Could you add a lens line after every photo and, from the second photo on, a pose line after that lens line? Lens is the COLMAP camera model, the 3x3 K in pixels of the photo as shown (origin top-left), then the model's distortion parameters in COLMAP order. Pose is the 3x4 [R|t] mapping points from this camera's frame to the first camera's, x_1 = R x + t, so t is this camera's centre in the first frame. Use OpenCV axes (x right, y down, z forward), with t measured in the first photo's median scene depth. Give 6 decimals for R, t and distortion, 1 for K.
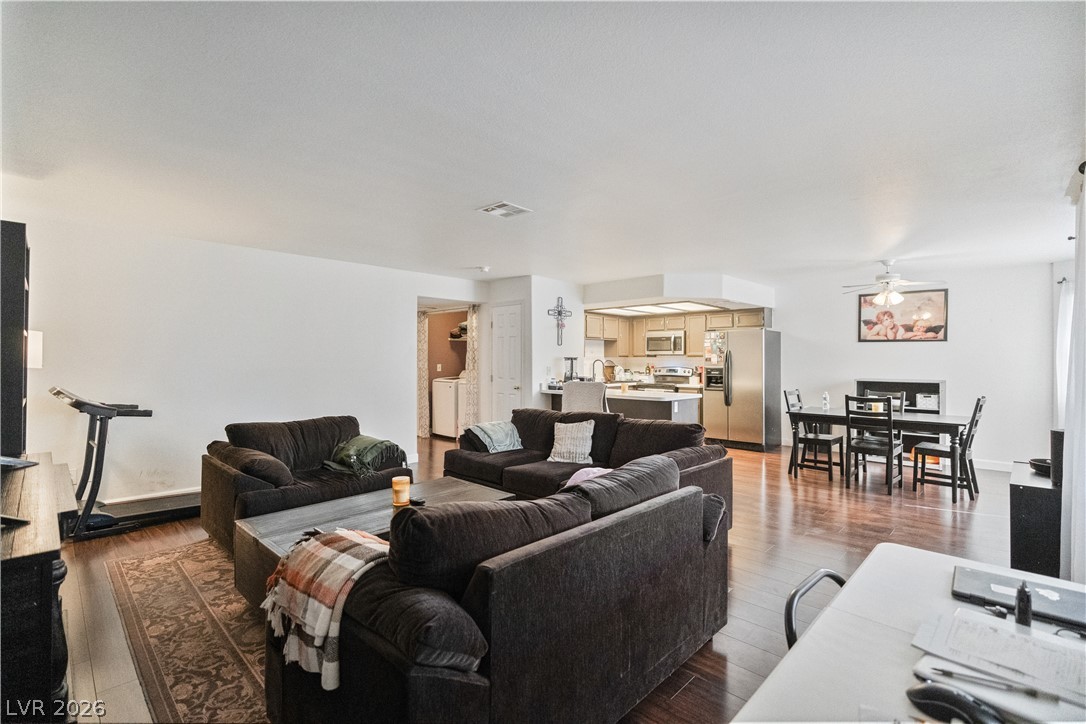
lens RADIAL K [[489.8, 0, 543.0], [0, 489.8, 362.0], [0, 0, 1]] dist [-0.003036, 0.000208]
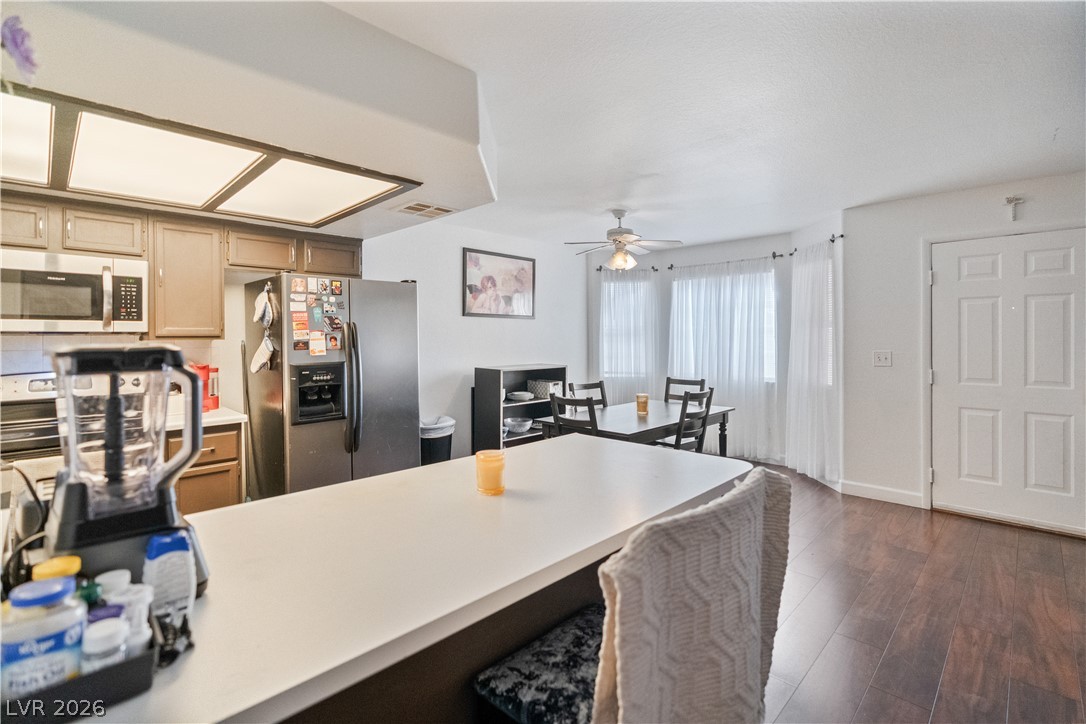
lens RADIAL K [[499.1, 0, 544.4], [0, 499.1, 334.3], [0, 0, 1]] dist [-0.000411, 0.000301]
pose [[0.004182, 0.001430, 0.999990, -0.069545], [0.011618, 0.999931, -0.001479, -0.012488], [-0.999924, 0.011624, 0.004165, 0.930139]]
